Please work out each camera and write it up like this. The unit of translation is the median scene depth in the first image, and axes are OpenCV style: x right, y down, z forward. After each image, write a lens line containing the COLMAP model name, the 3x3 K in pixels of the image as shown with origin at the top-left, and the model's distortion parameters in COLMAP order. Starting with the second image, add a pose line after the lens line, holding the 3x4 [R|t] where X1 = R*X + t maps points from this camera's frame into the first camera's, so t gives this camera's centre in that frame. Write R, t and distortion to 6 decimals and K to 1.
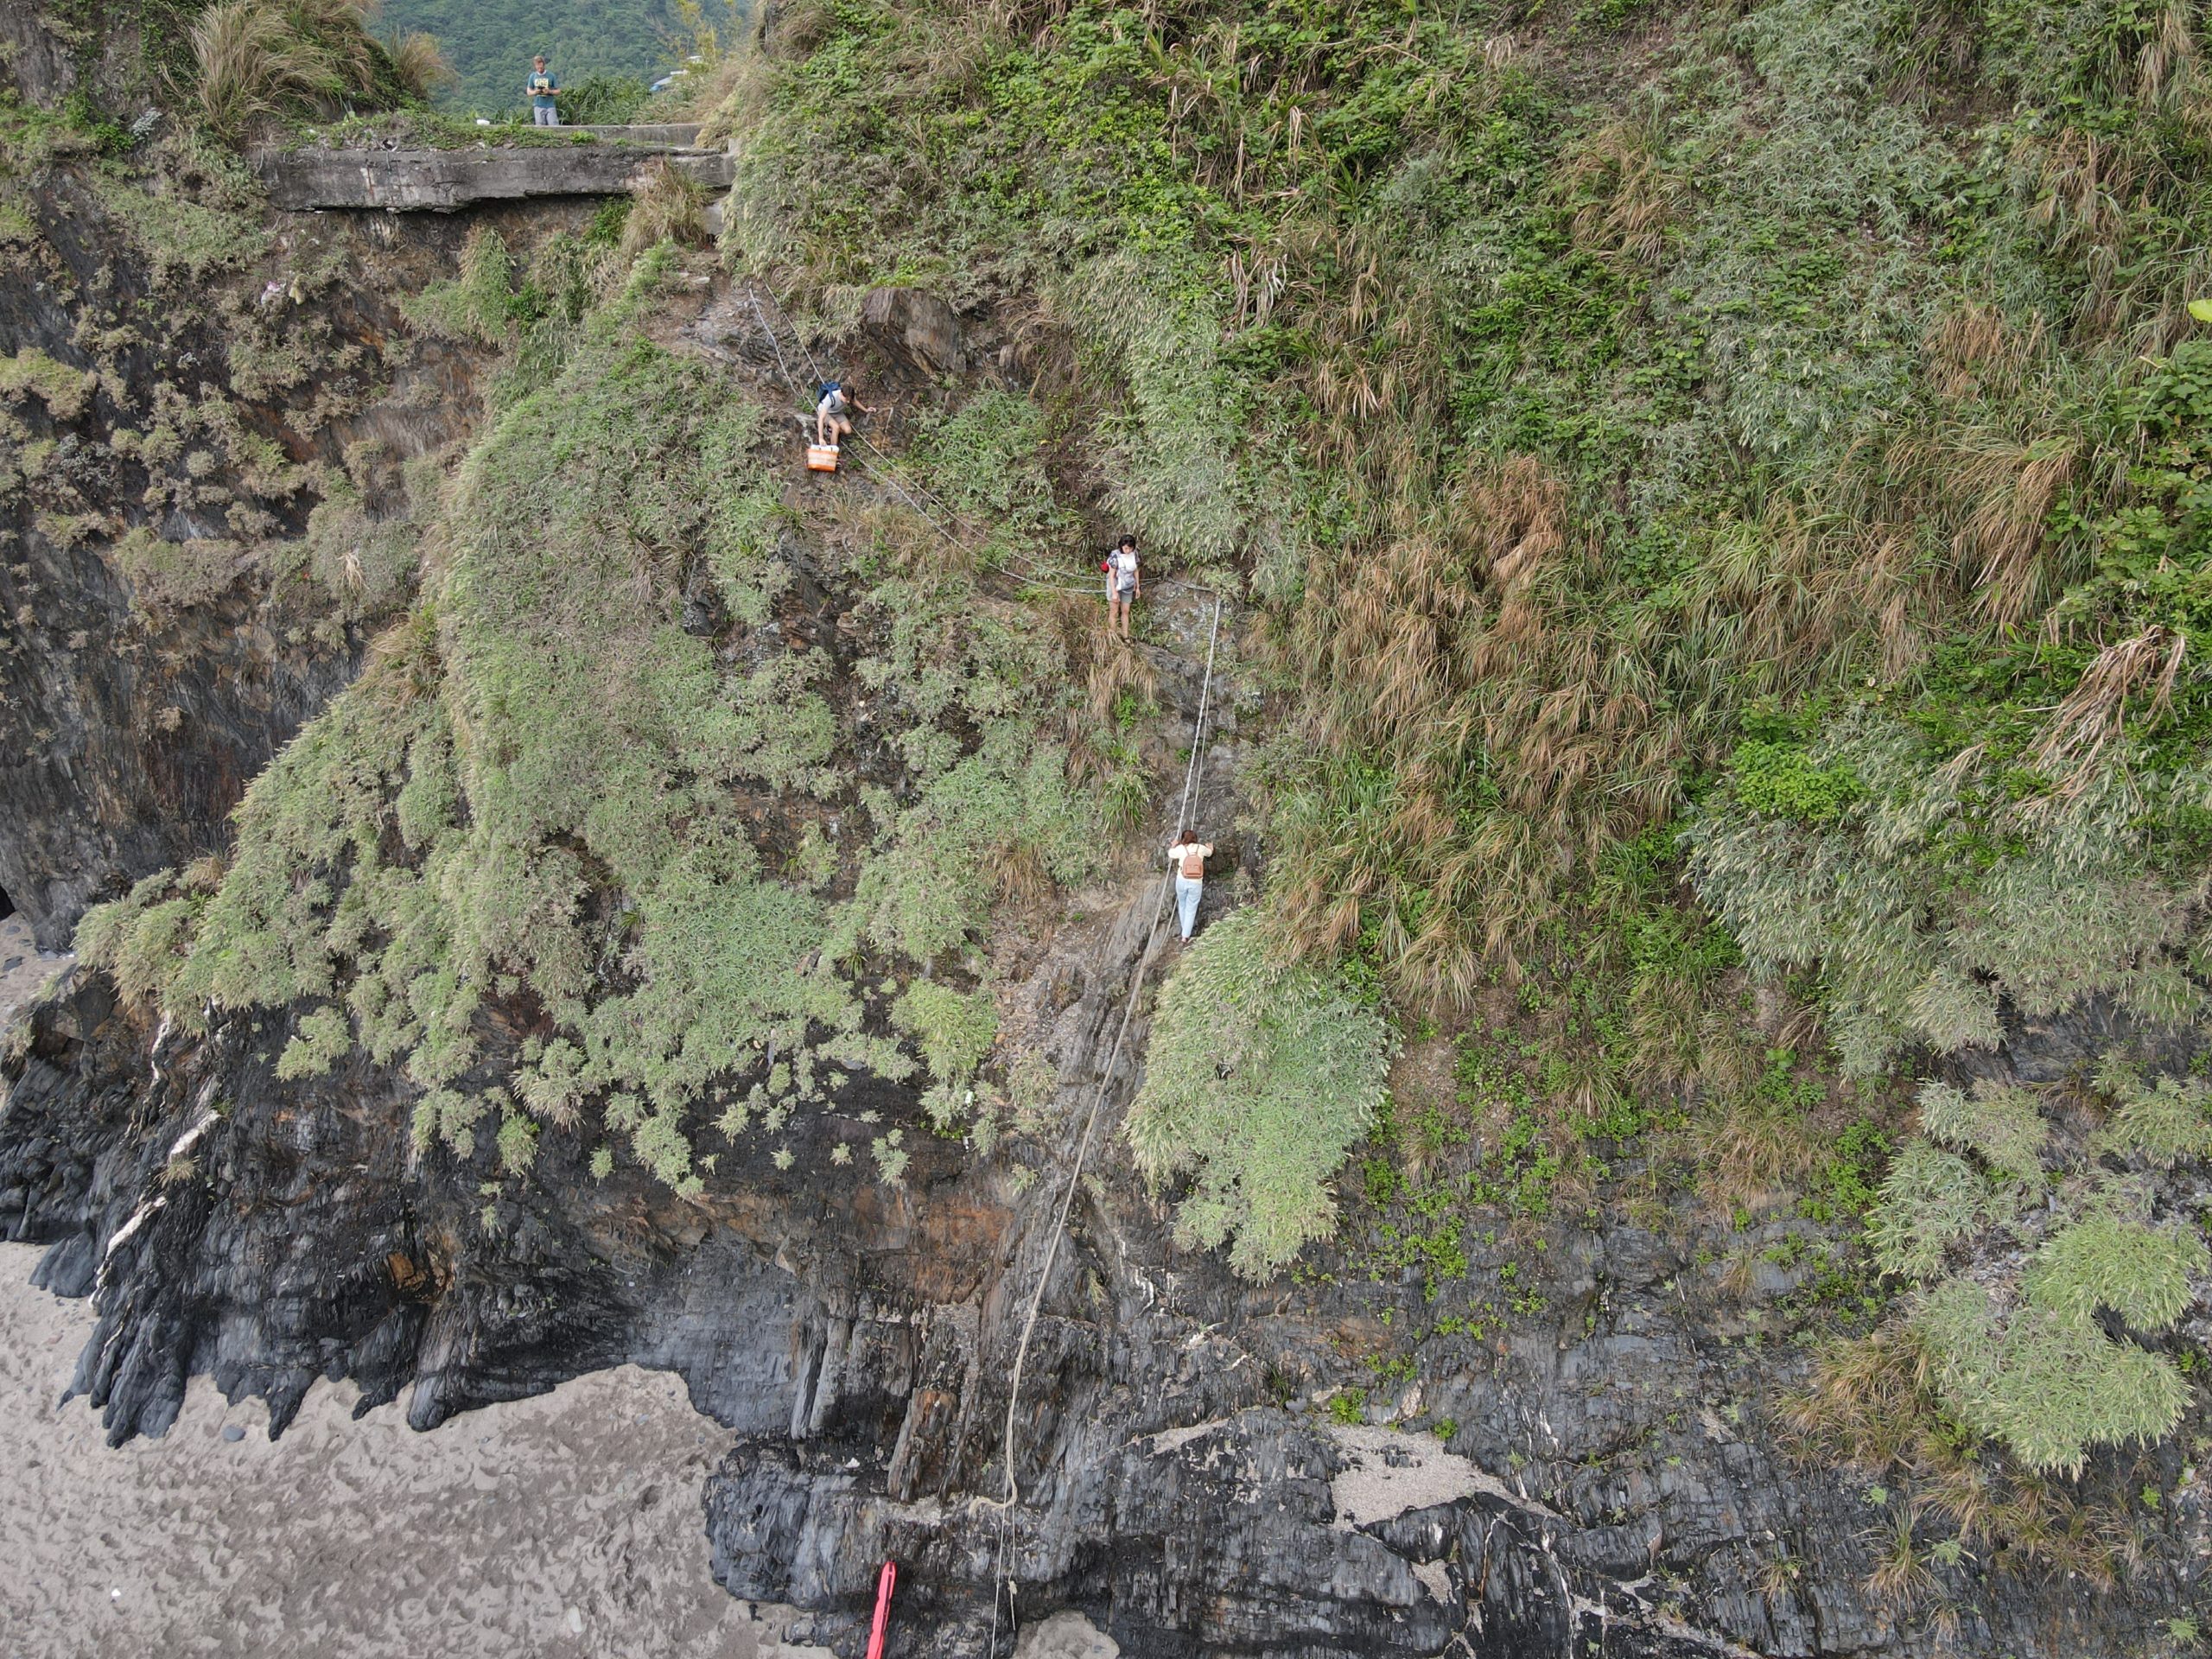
lens RADIAL K [[1635.8, 0, 1105.8], [0, 1635.8, 833.1], [0, 0, 1]] dist [0.018947, 0.015810]
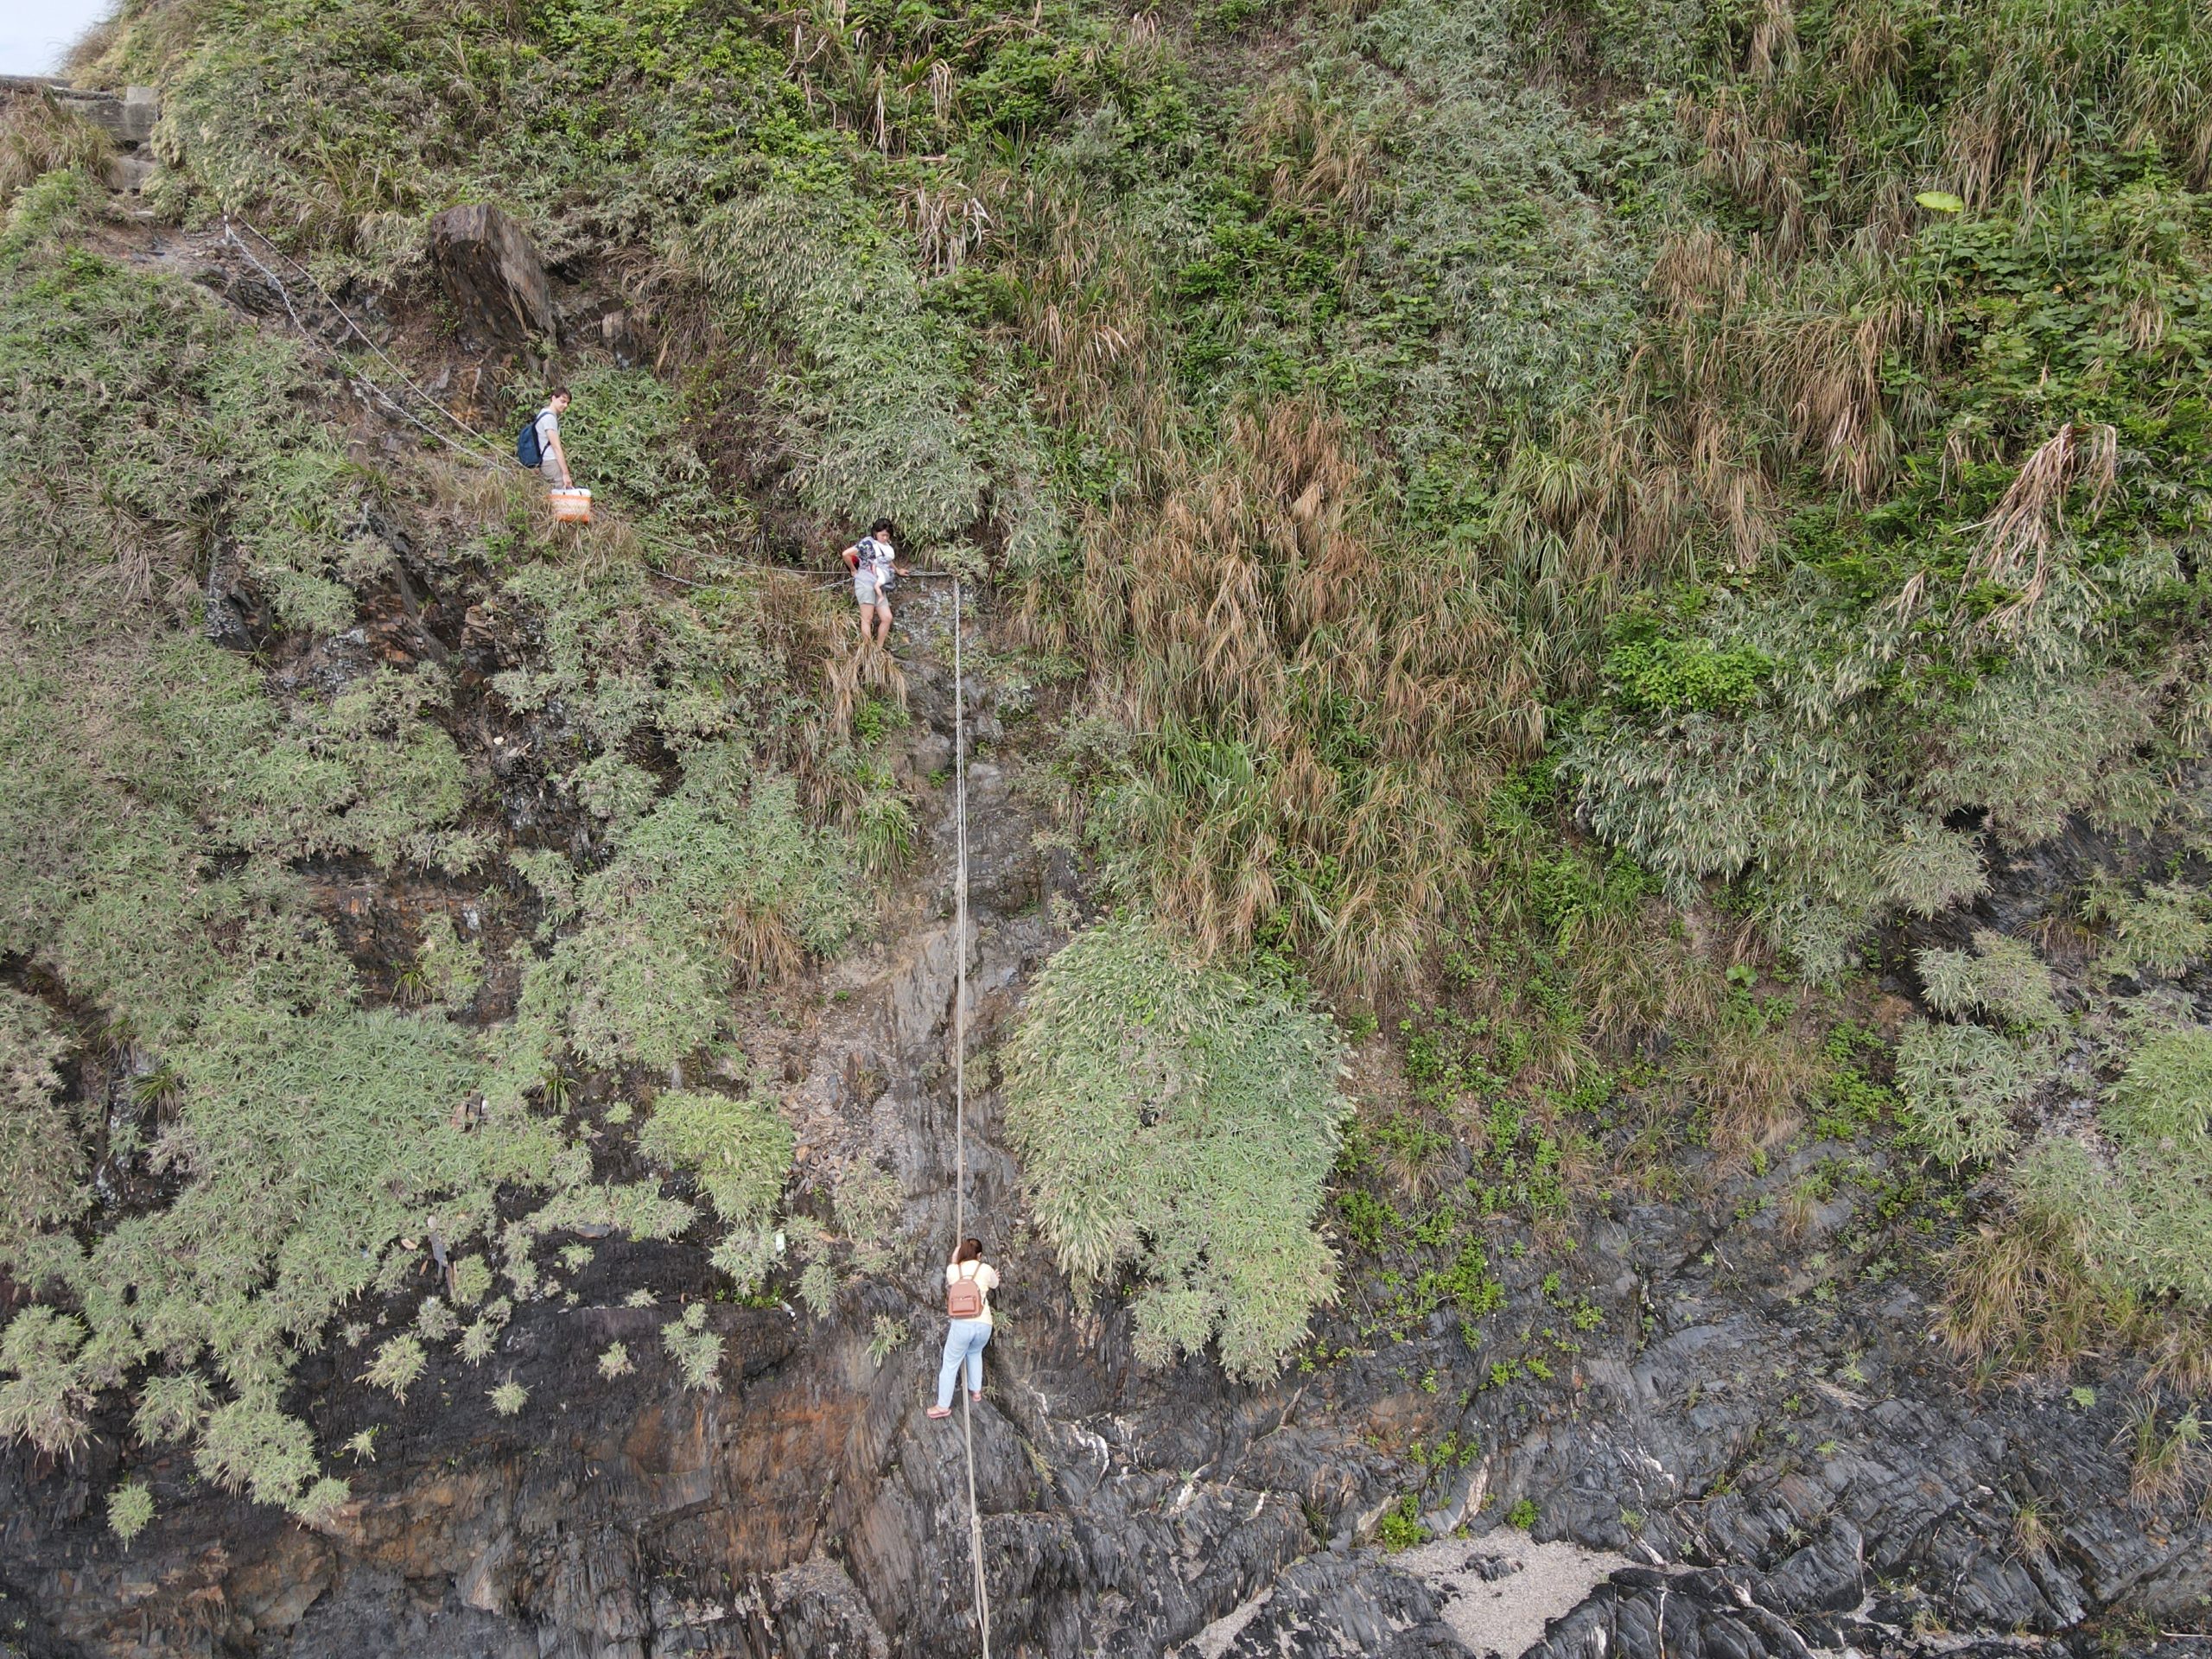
lens RADIAL K [[1635.8, 0, 1109.9], [0, 1635.8, 826.3], [0, 0, 1]] dist [0.018947, 0.015810]
pose [[0.892024, -0.083659, 0.444179, -0.244175], [0.169275, 0.973035, -0.156680, 0.119099], [-0.419094, 0.214950, 0.882132, 0.287963]]
